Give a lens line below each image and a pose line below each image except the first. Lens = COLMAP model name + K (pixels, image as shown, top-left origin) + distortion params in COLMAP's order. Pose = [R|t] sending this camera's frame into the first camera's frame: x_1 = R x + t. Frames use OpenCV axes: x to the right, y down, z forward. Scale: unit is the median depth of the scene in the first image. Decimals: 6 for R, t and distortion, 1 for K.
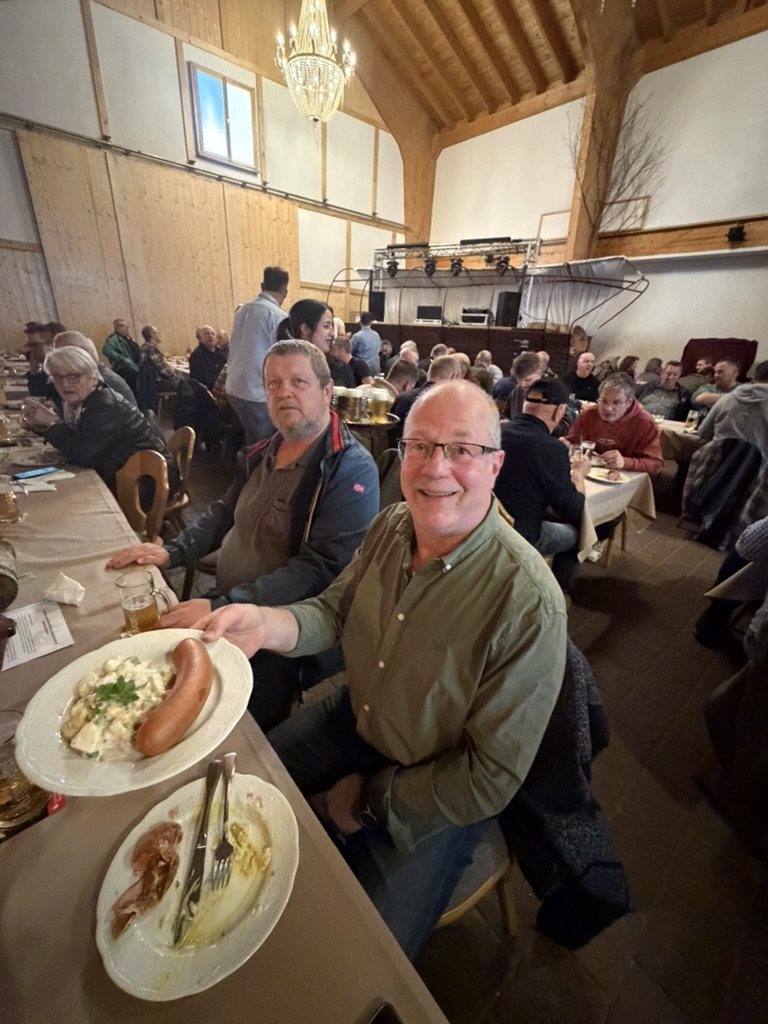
lens RADIAL K [[412.6, 0, 388.0], [0, 412.6, 514.3], [0, 0, 1]] dist [-0.003914, 0.000484]
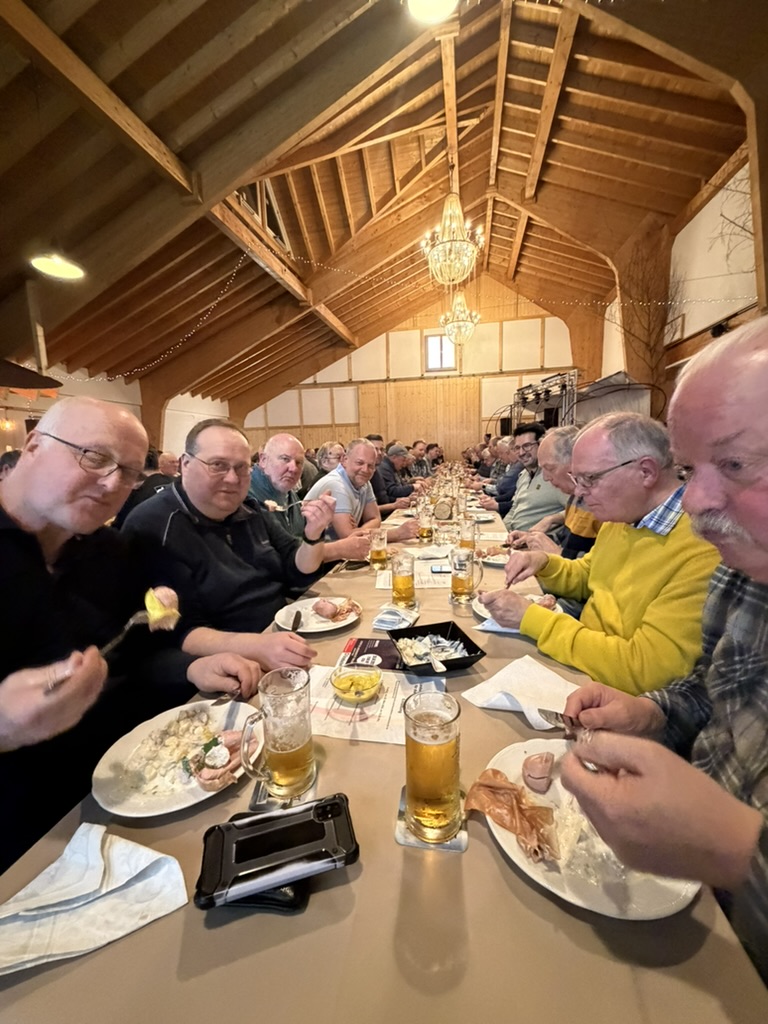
lens RADIAL K [[412.6, 0, 388.2], [0, 412.6, 517.4], [0, 0, 1]] dist [-0.003914, 0.000484]
pose [[0.619445, 0.046656, -0.783652, 1.024915], [-0.252280, 0.957114, -0.142433, 0.164920], [0.743399, 0.285930, 0.604650, -0.175581]]
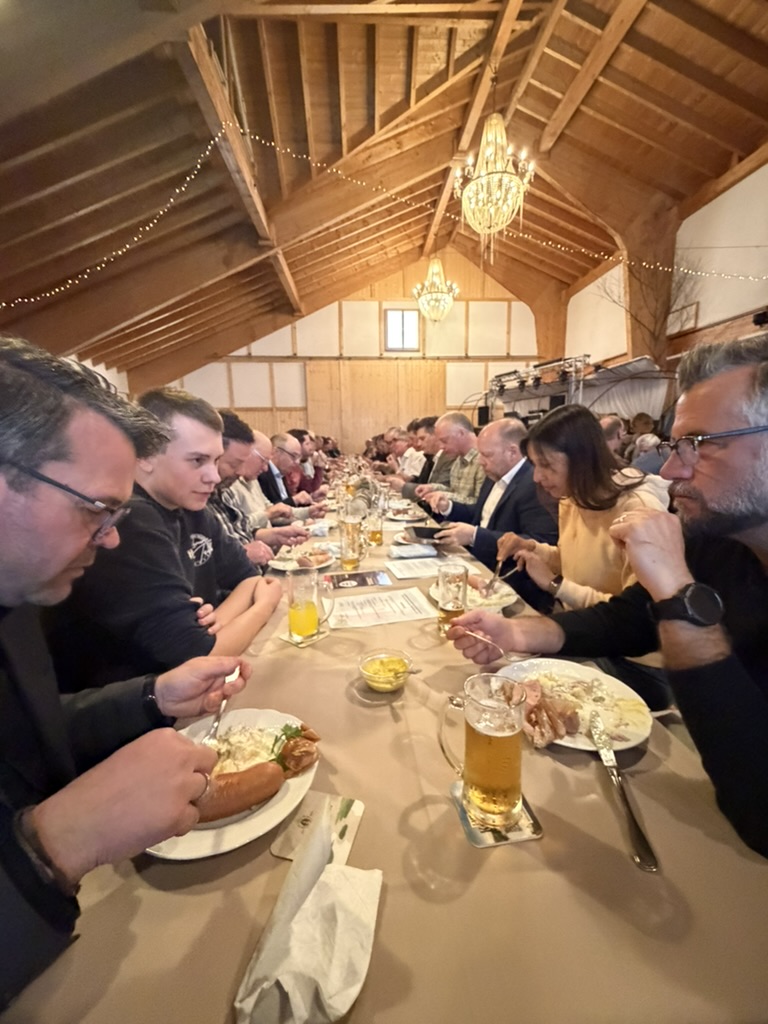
lens RADIAL K [[412.6, 0, 386.6], [0, 412.6, 516.3], [0, 0, 1]] dist [-0.003914, 0.000484]
pose [[0.803812, 0.036462, -0.593765, 0.614588], [-0.180355, 0.966080, -0.184830, 0.160232], [0.566885, 0.255657, 0.783122, -0.221368]]
